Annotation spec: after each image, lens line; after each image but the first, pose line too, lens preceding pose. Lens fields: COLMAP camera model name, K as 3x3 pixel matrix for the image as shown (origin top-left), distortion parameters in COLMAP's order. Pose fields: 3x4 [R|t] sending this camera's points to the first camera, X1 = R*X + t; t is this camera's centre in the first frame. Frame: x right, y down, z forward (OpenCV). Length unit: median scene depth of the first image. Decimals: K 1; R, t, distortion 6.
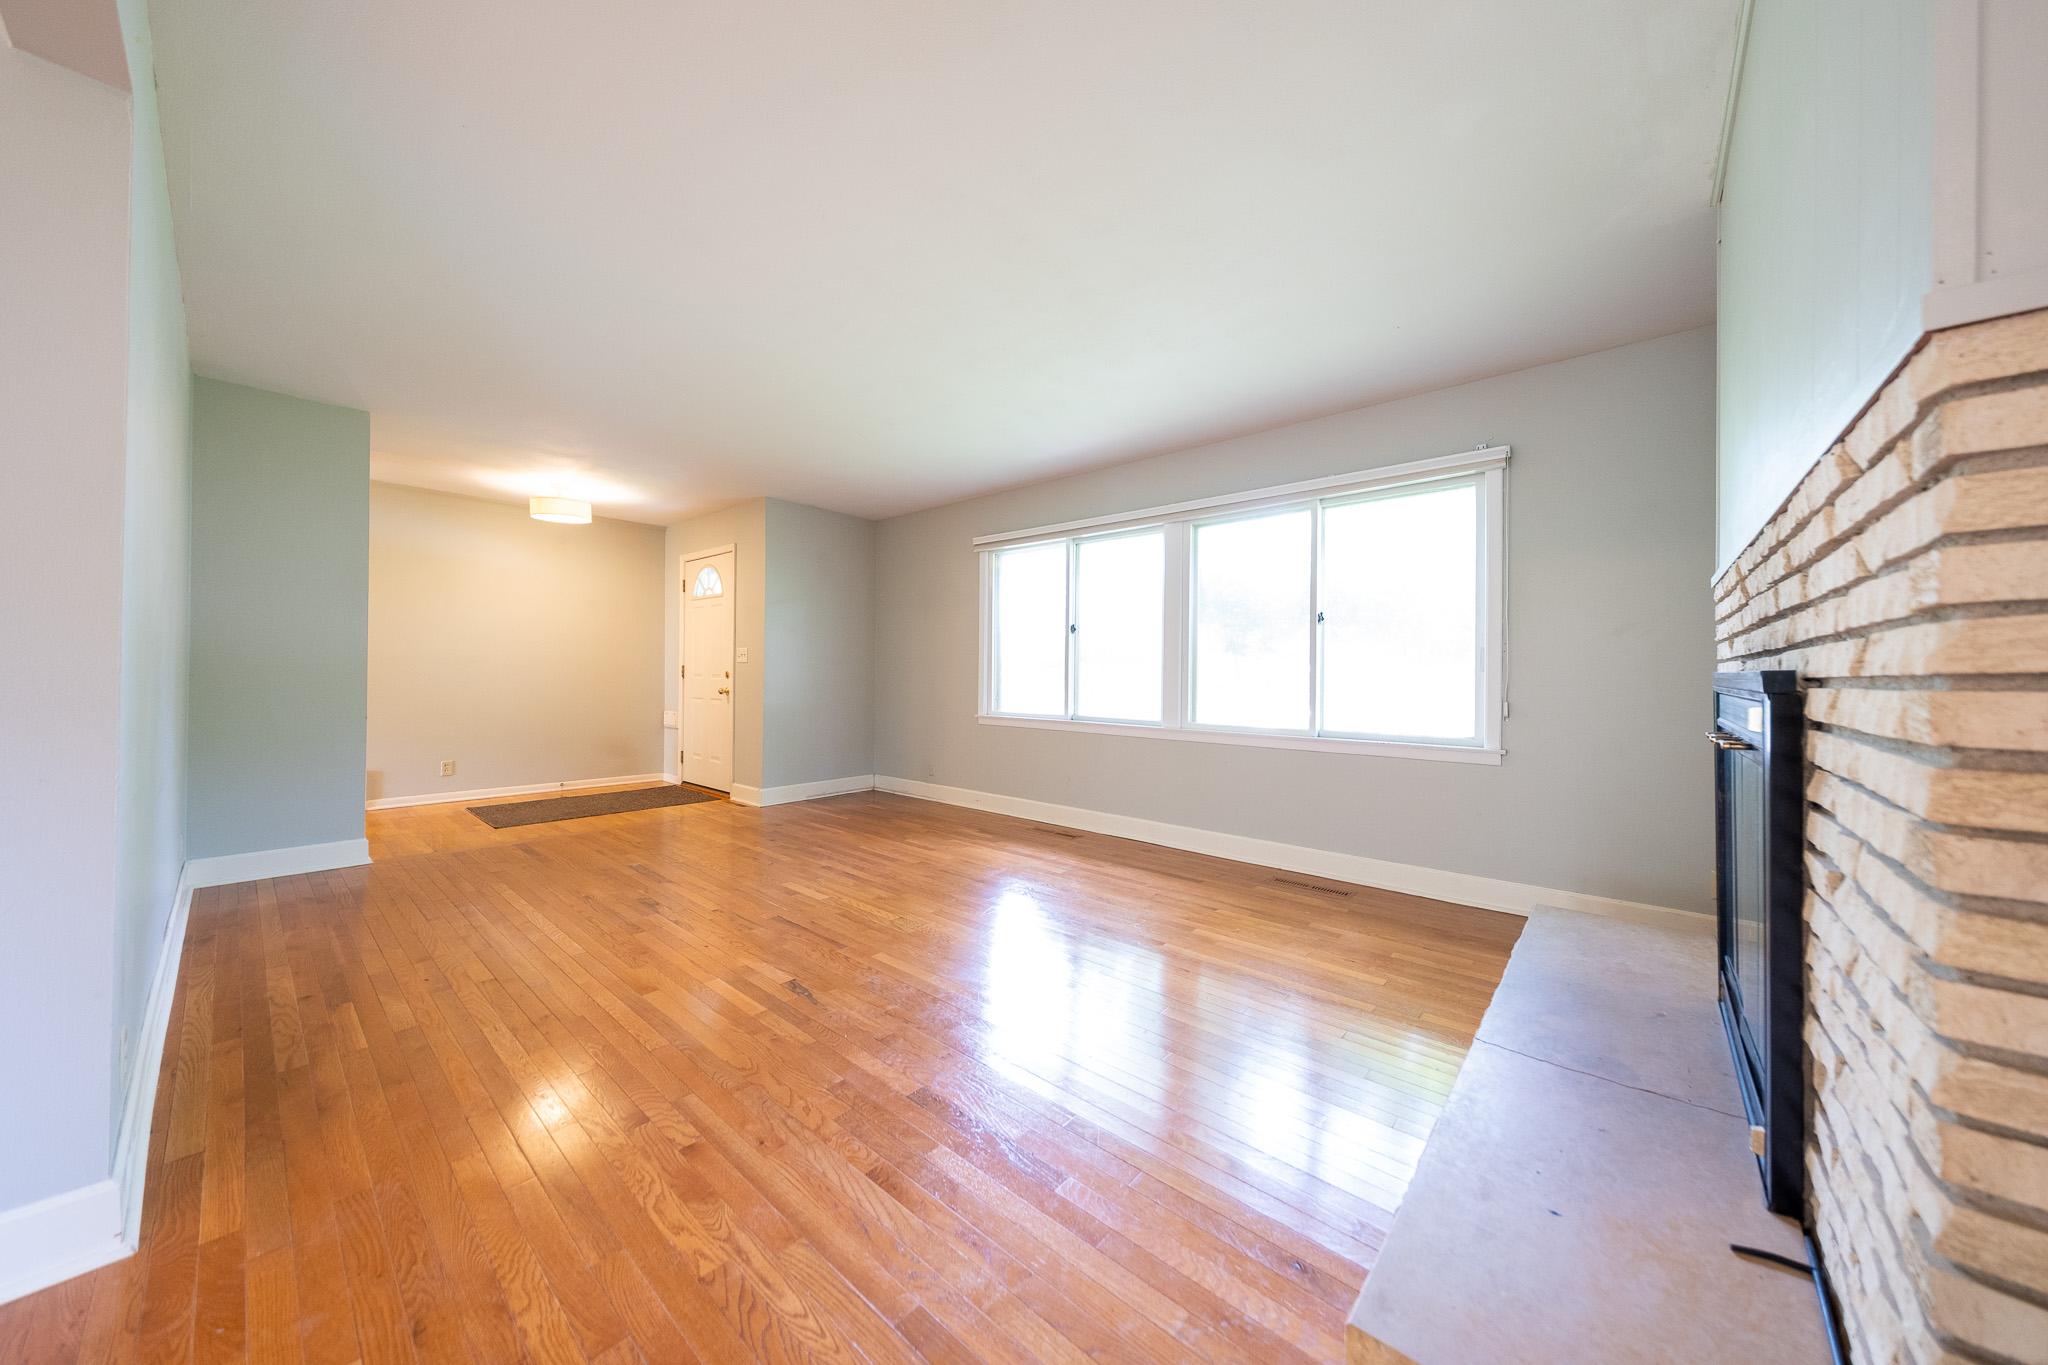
lens RADIAL K [[700.8, 0, 1024.0], [0, 700.8, 682.5], [0, 0, 1]] dist [0.011362, -0.000006]
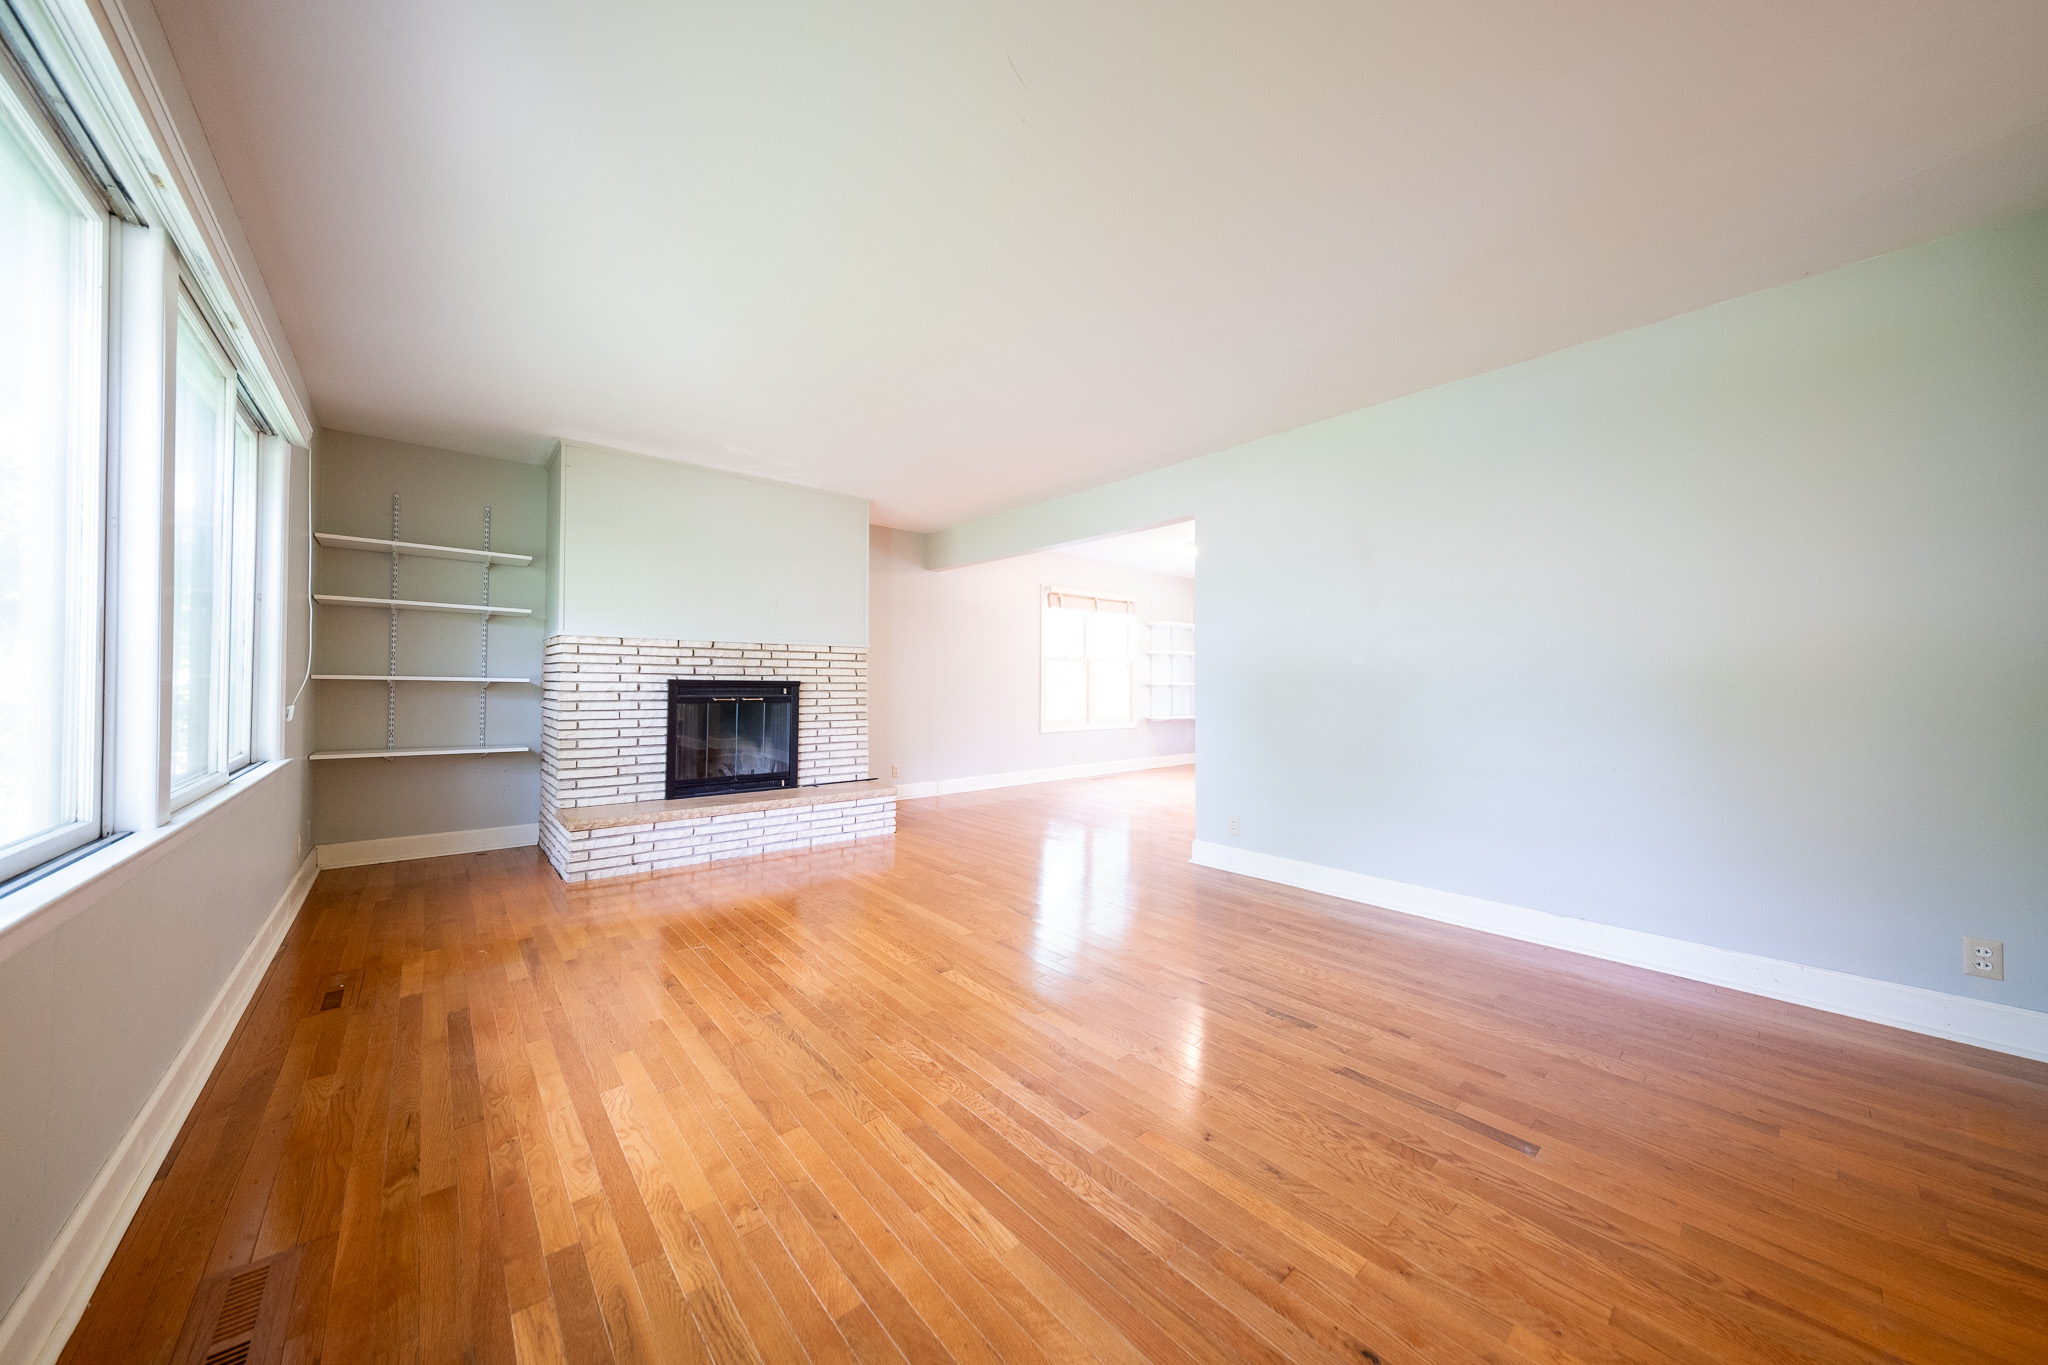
lens RADIAL K [[683.1, 0, 1024.0], [0, 683.1, 682.5], [0, 0, 1]] dist [0.010060, -0.000048]
pose [[-0.991977, -0.013276, 0.125719, -0.350739], [-0.012216, 0.999883, 0.009199, -0.022657], [-0.125826, 0.007589, -0.992023, 1.679504]]
